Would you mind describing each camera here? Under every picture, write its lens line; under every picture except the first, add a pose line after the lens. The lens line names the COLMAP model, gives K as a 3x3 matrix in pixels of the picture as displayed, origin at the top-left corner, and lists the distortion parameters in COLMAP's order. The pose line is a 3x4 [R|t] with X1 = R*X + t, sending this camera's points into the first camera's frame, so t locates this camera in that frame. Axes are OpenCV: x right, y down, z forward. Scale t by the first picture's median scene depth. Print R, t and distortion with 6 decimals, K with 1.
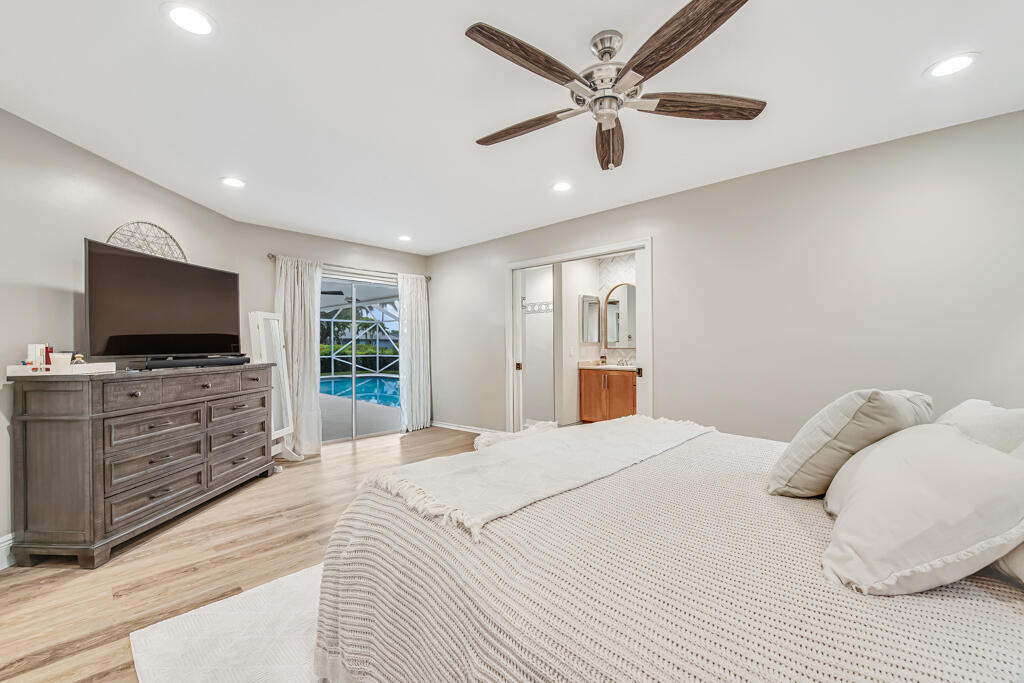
lens RADIAL K [[416.4, 0, 505.5], [0, 416.4, 341.6], [0, 0, 1]] dist [-0.016703, -0.000097]
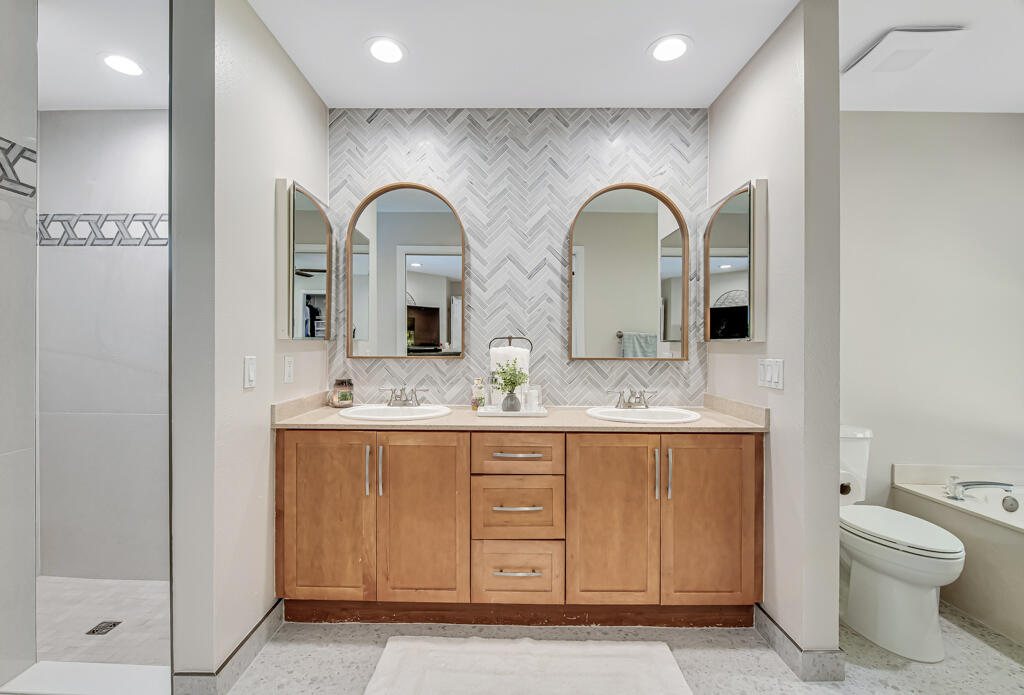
lens RADIAL K [[432.1, 0, 496.6], [0, 432.1, 345.7], [0, 0, 1]] dist [-0.018493, -0.000117]
pose [[0.729402, 0.007705, 0.684042, 0.083486], [-0.014767, 0.999881, 0.004484, 0.002615], [-0.683926, -0.013371, 0.729429, 0.677737]]
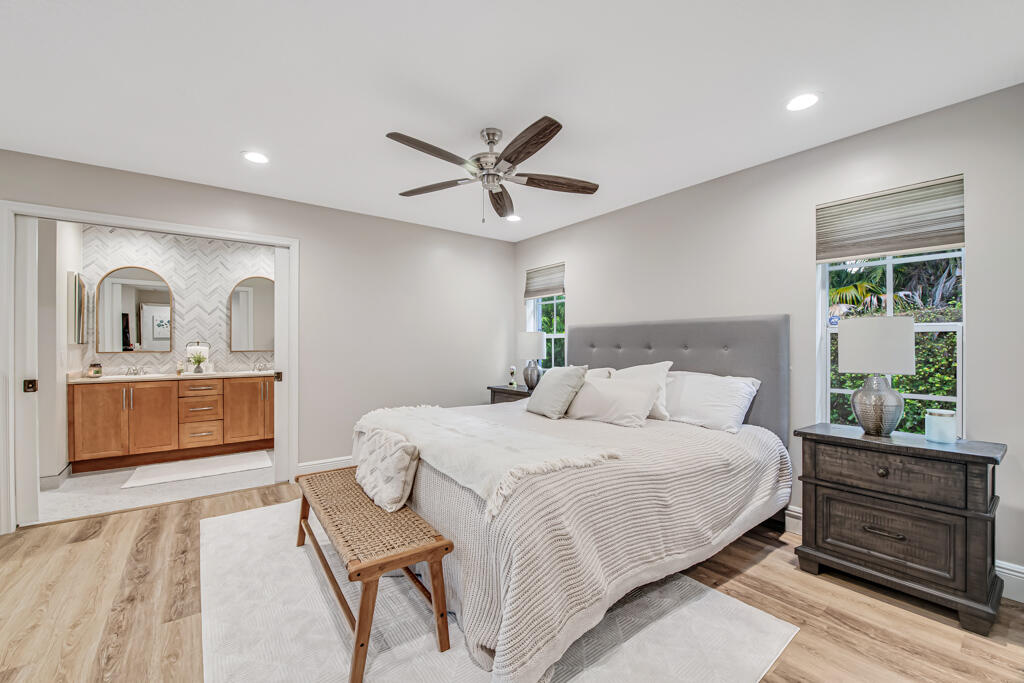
lens RADIAL K [[416.4, 0, 505.5], [0, 416.4, 341.6], [0, 0, 1]] dist [-0.016703, -0.000097]
pose [[0.162579, 0.010273, 0.986642, -0.349381], [-0.007024, 0.999933, -0.009254, -0.000725], [-0.986670, -0.005425, 0.162640, 0.219260]]
